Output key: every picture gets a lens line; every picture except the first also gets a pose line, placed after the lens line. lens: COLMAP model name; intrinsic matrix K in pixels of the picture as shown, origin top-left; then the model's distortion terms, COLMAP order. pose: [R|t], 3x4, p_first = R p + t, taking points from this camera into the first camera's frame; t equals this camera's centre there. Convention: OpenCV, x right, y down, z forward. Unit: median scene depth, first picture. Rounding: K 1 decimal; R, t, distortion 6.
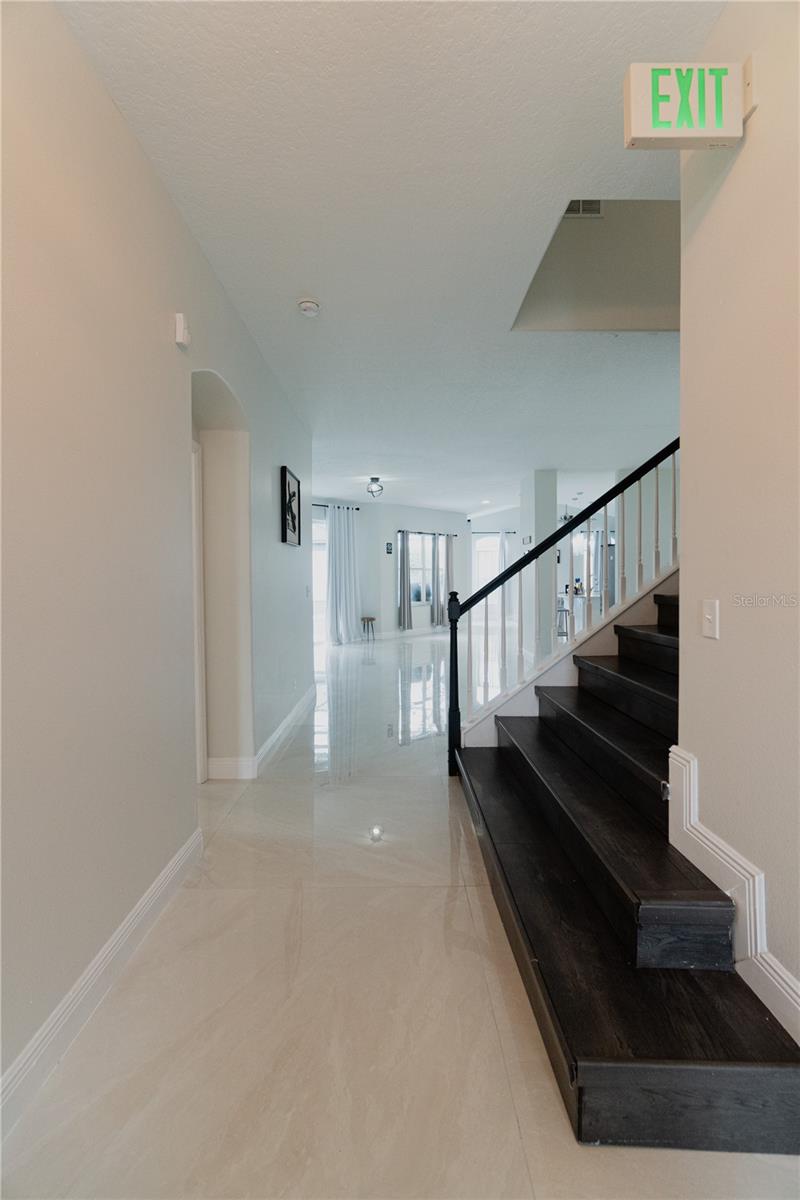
lens RADIAL K [[516.6, 0, 401.6], [0, 516.6, 594.0], [0, 0, 1]] dist [-0.001378, 0.000316]
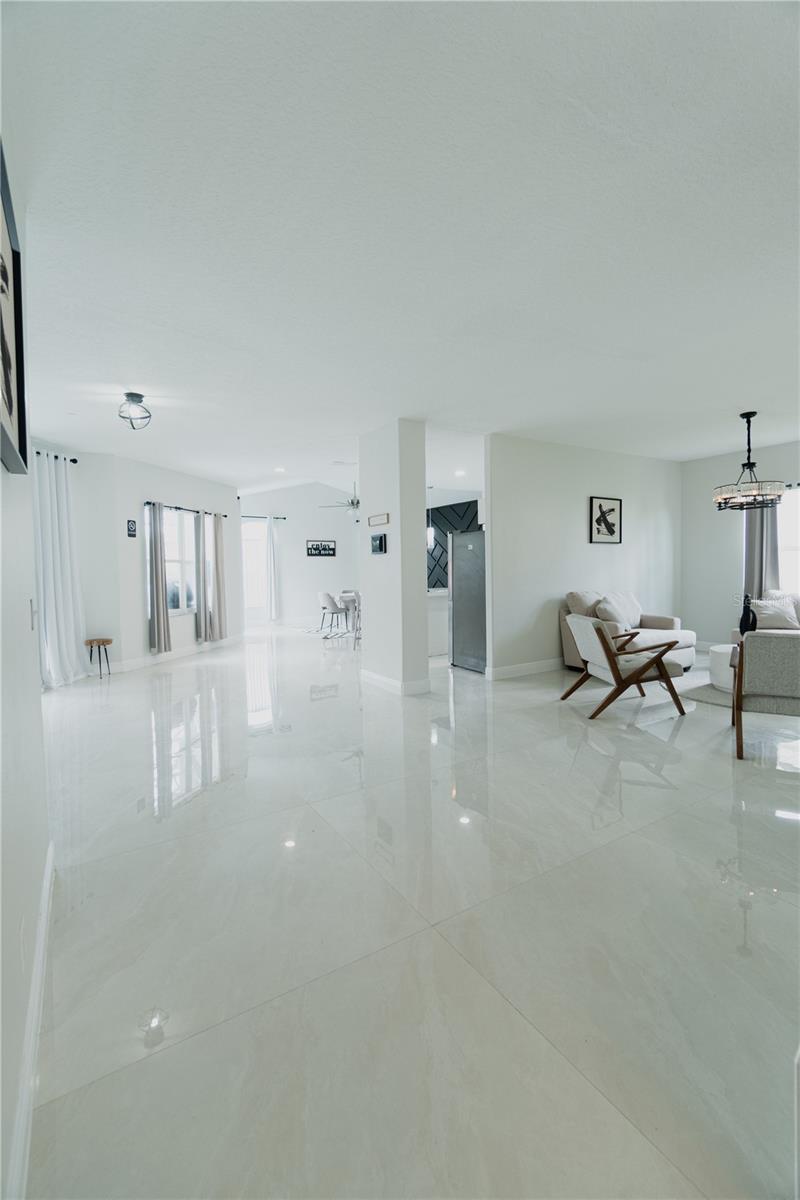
lens RADIAL K [[516.6, 0, 401.6], [0, 516.6, 594.0], [0, 0, 1]] dist [-0.001378, 0.000316]
pose [[0.856662, -0.026007, 0.515222, -0.067552], [0.019748, 0.999650, 0.017624, -0.011911], [-0.515500, -0.004924, 0.856876, 0.268654]]
